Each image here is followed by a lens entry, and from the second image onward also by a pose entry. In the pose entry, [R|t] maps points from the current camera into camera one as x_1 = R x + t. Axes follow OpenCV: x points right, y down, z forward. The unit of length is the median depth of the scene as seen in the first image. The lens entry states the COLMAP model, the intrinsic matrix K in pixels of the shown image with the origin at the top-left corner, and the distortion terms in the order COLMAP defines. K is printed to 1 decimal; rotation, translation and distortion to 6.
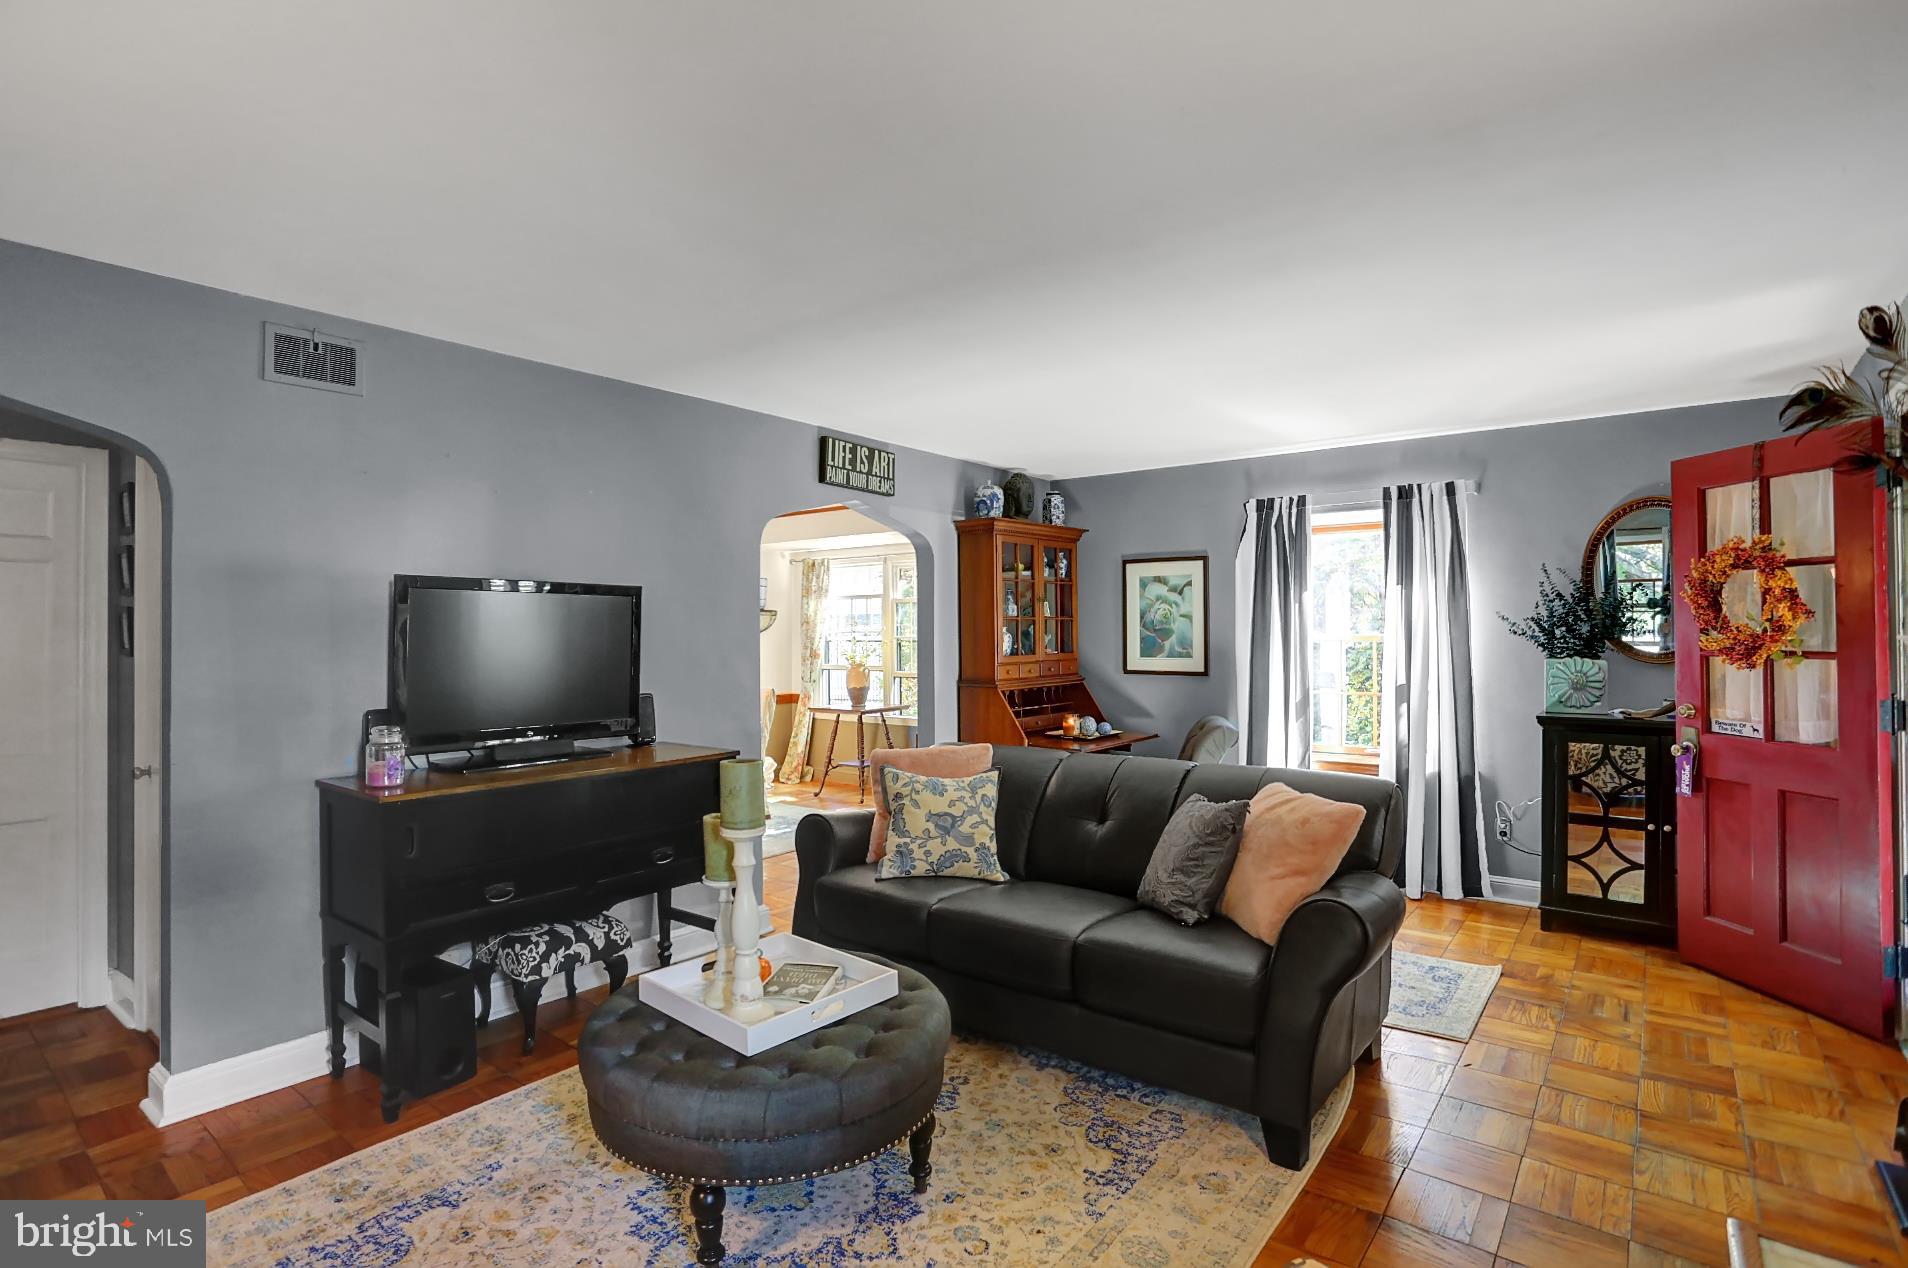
lens RADIAL K [[929.5, 0, 990.9], [0, 929.5, 624.7], [0, 0, 1]] dist [-0.047386, 0.000018]
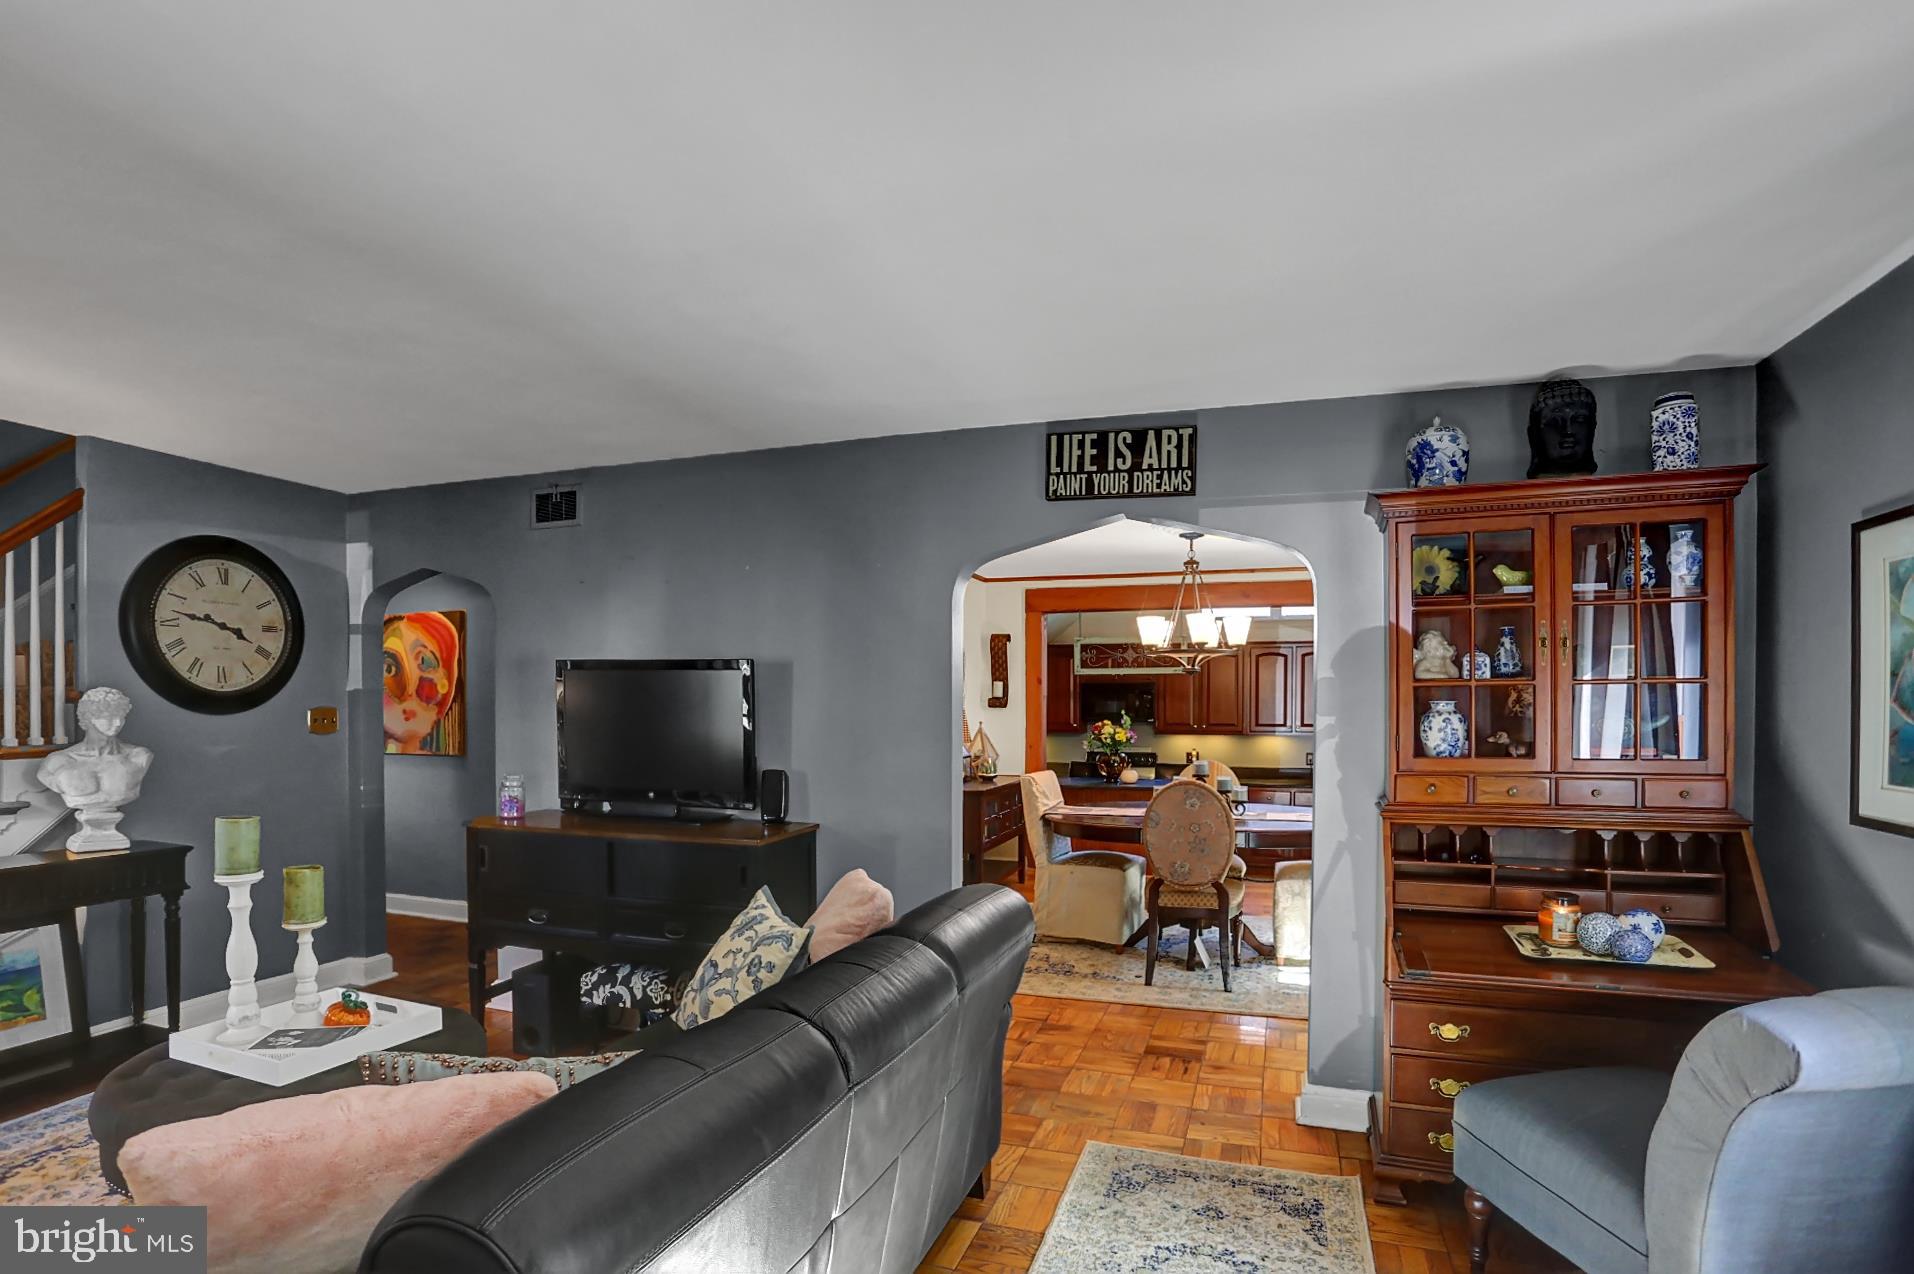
lens RADIAL K [[960.0, 0, 939.7], [0, 960.0, 714.4], [0, 0, 1]] dist [-0.094573, 0.054044]
pose [[0.300824, 0.018406, -0.953502, 0.489827], [0.004012, 0.999780, 0.020565, -0.001493], [0.953671, -0.010012, 0.300684, 0.672544]]
